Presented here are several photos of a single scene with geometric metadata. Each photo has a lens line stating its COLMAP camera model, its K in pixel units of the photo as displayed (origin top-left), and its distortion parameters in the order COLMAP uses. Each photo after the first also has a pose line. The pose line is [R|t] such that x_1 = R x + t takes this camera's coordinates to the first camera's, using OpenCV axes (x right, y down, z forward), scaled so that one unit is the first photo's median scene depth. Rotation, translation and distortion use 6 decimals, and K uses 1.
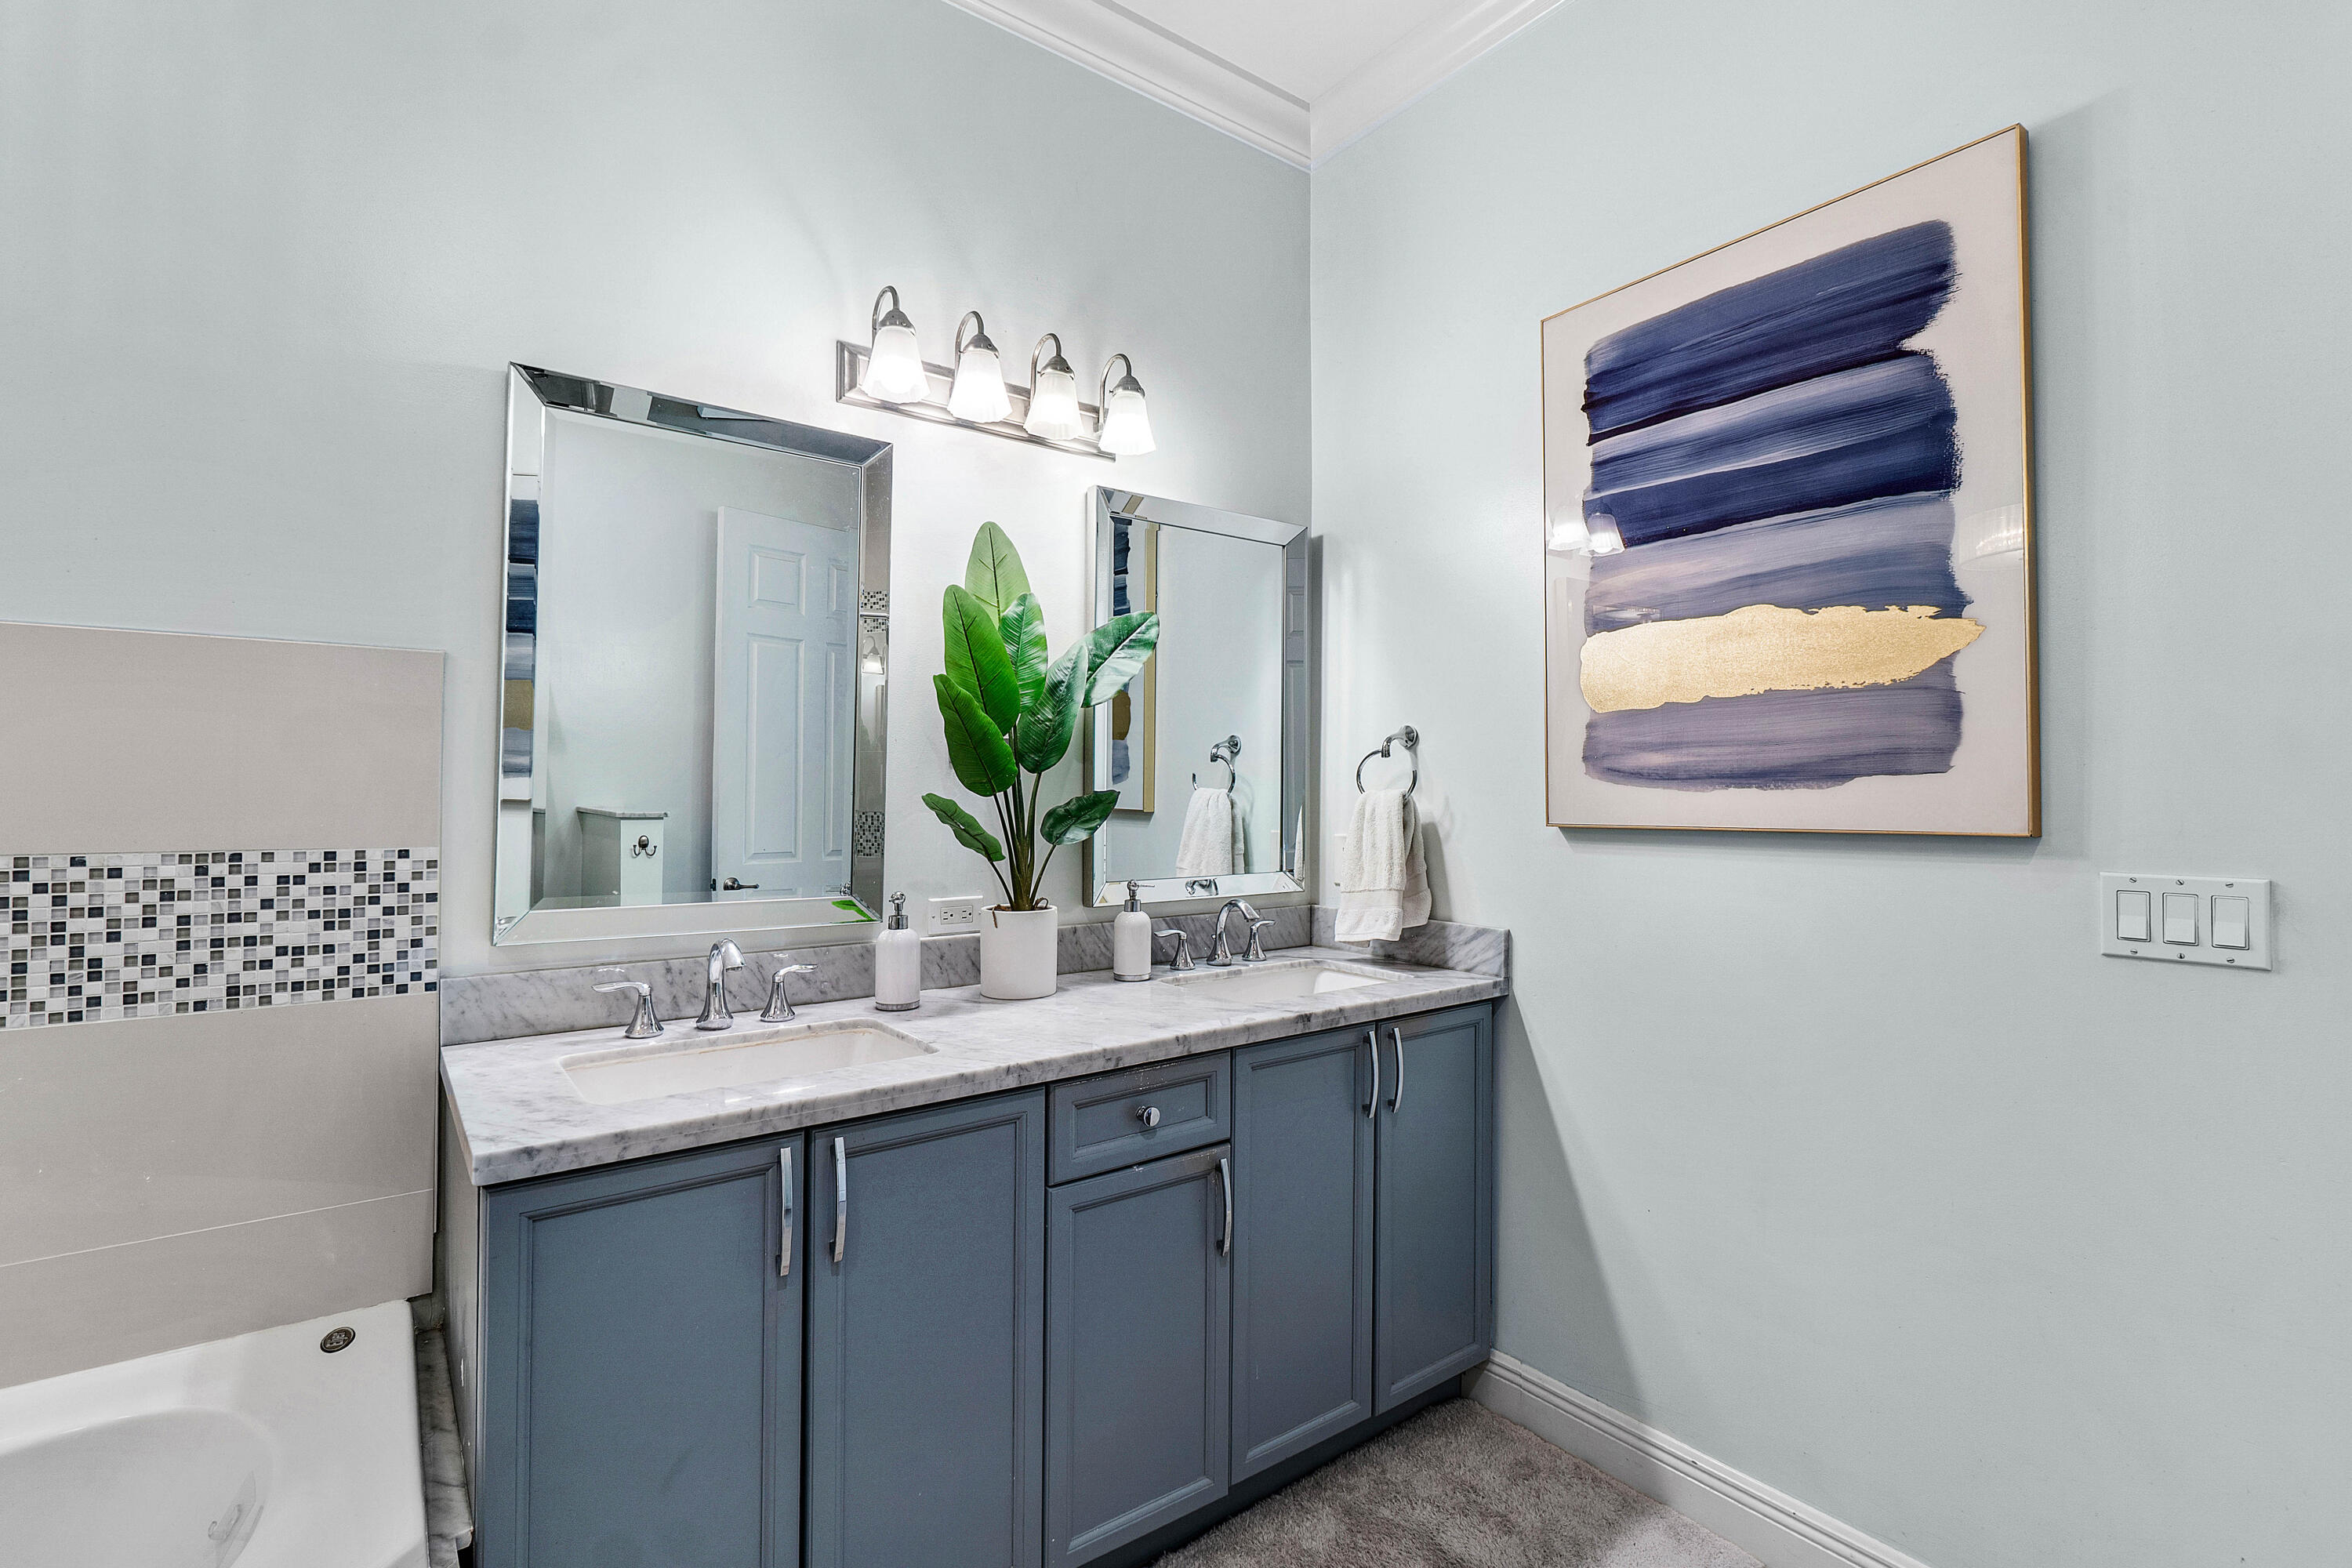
lens RADIAL K [[1018.7, 0, 1186.4], [0, 1018.7, 788.6], [0, 0, 1]] dist [-0.001785, -0.004570]
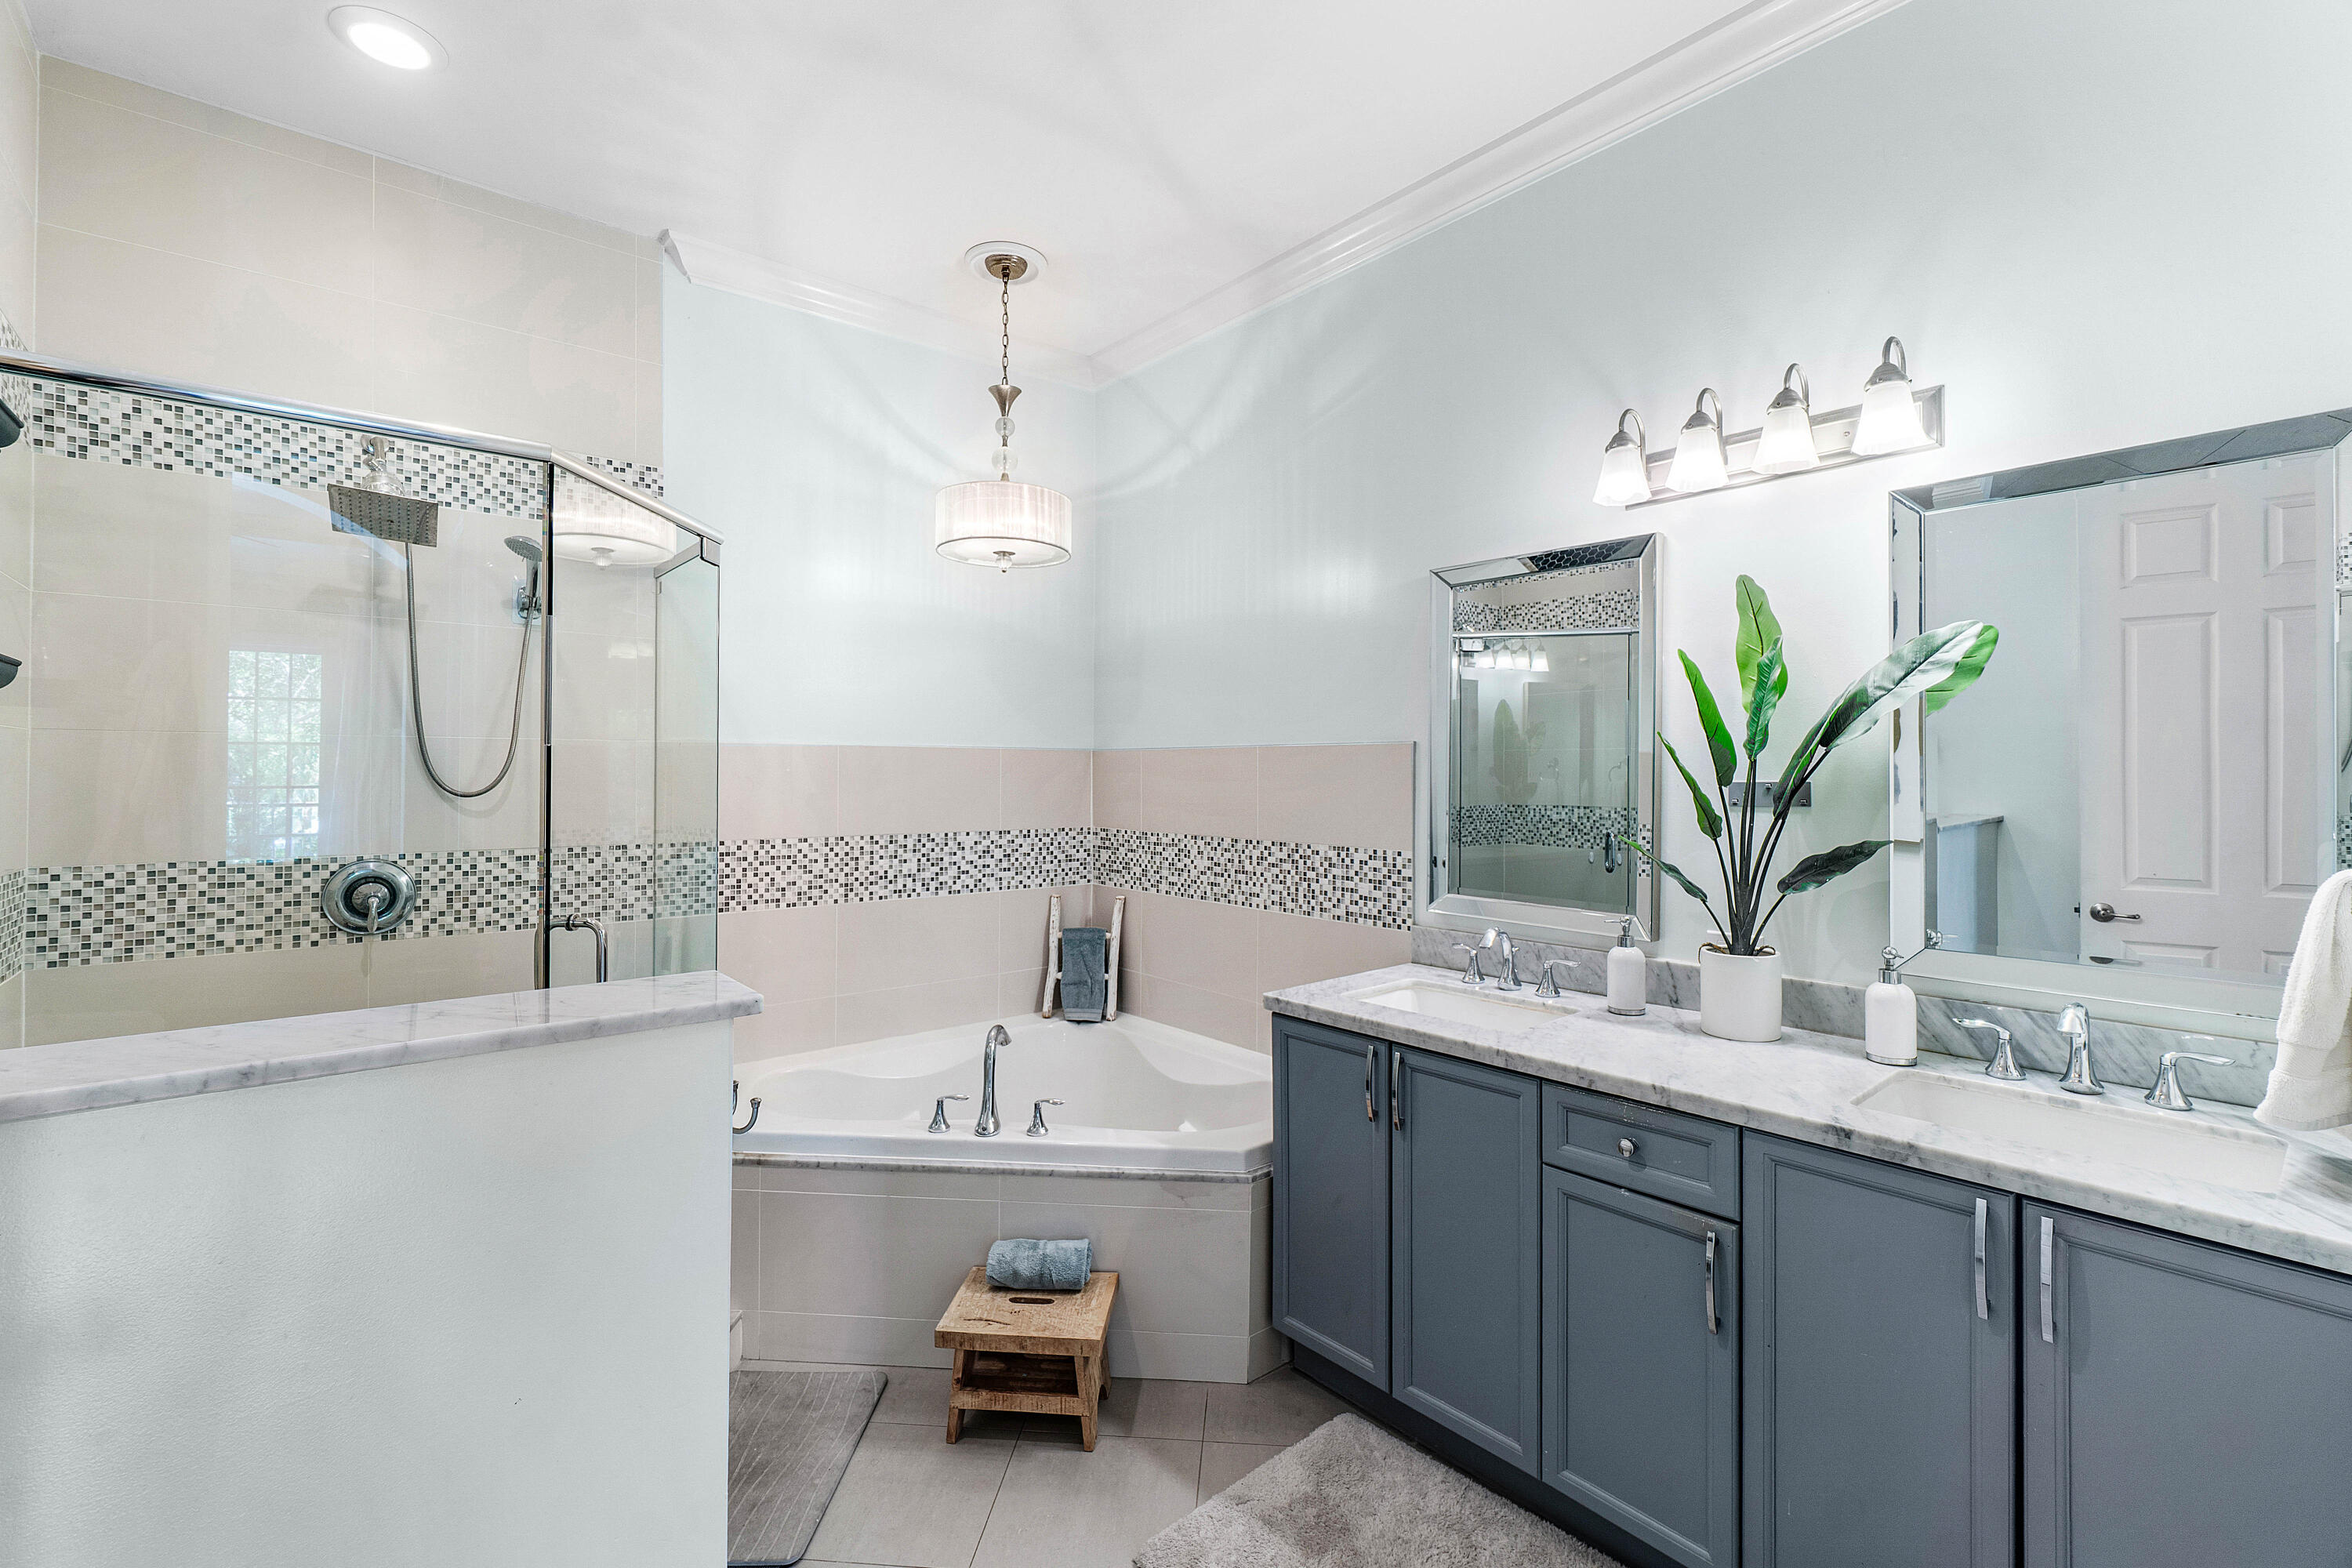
lens RADIAL K [[1018.7, 0, 1186.4], [0, 1018.7, 788.6], [0, 0, 1]] dist [-0.001785, -0.004570]
pose [[0.087663, 0.013600, -0.996057, 1.062109], [0.004678, 0.999890, 0.014064, -0.084230], [0.996139, -0.005892, 0.087590, 0.462921]]
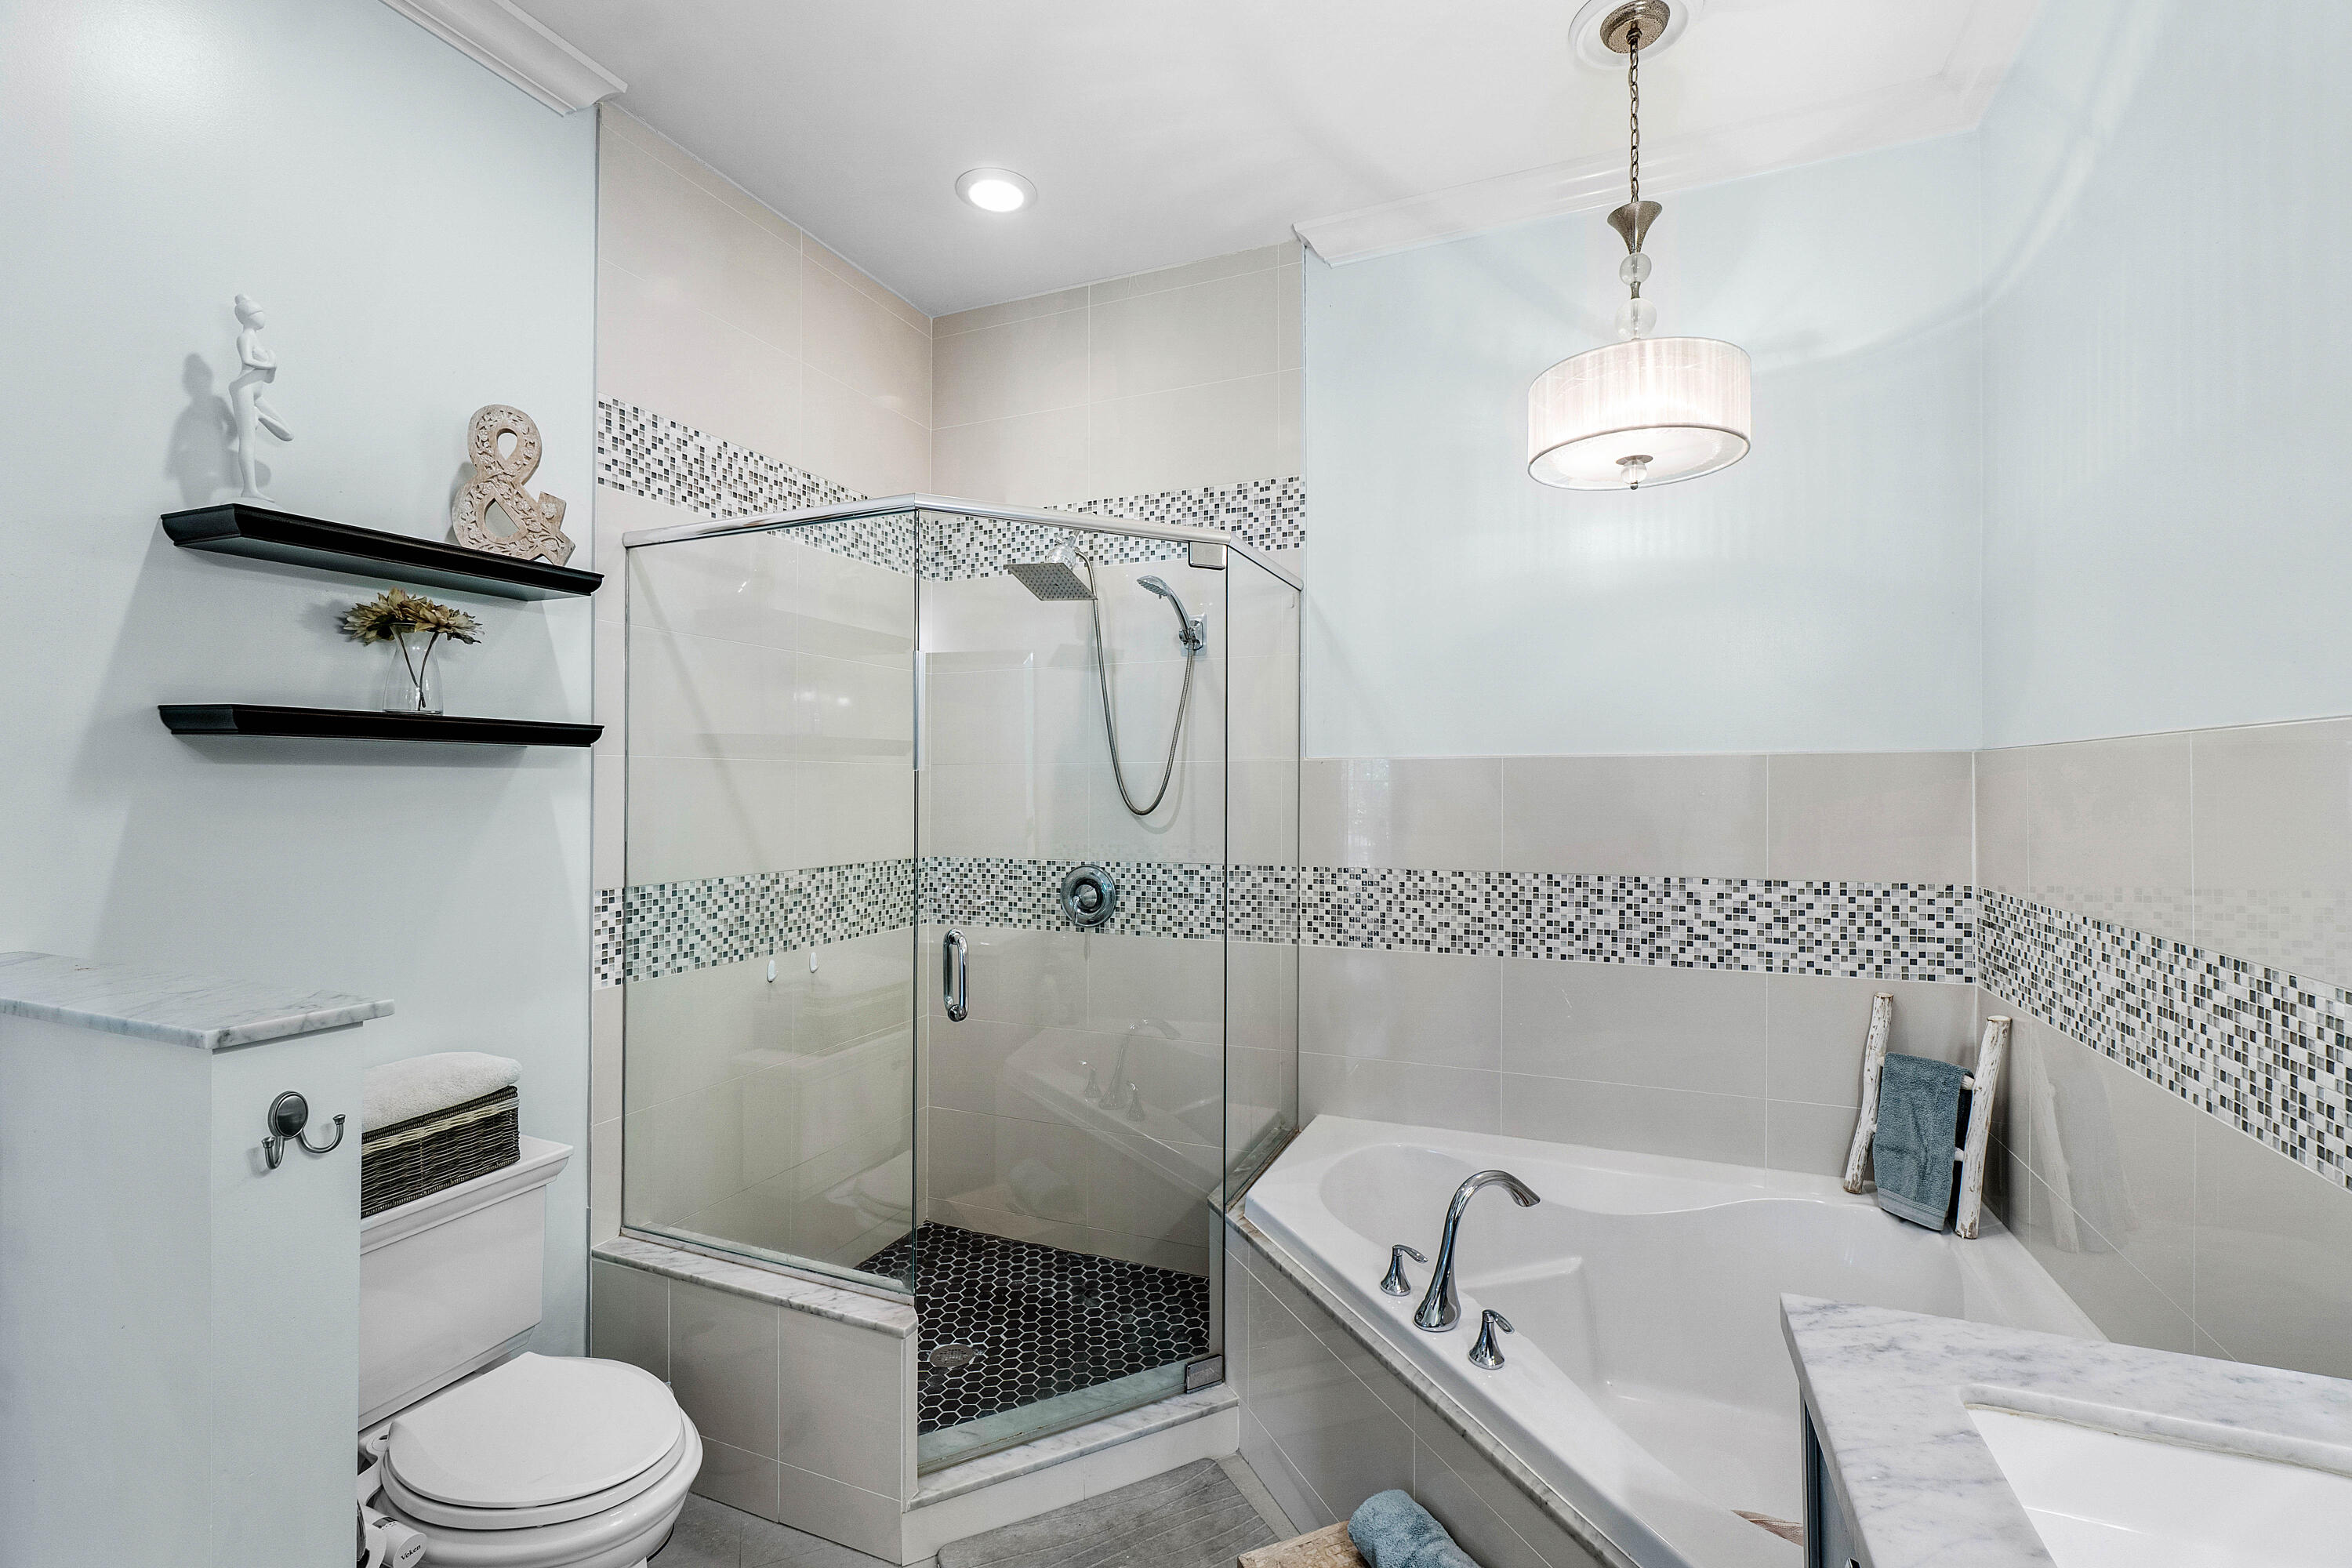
lens RADIAL K [[1018.7, 0, 1186.4], [0, 1018.7, 788.6], [0, 0, 1]] dist [-0.001785, -0.004570]
pose [[-0.845330, 0.000925, -0.534244, 0.197443], [0.005062, 0.999967, -0.006278, -0.089034], [0.534221, -0.008011, -0.845307, 1.102898]]
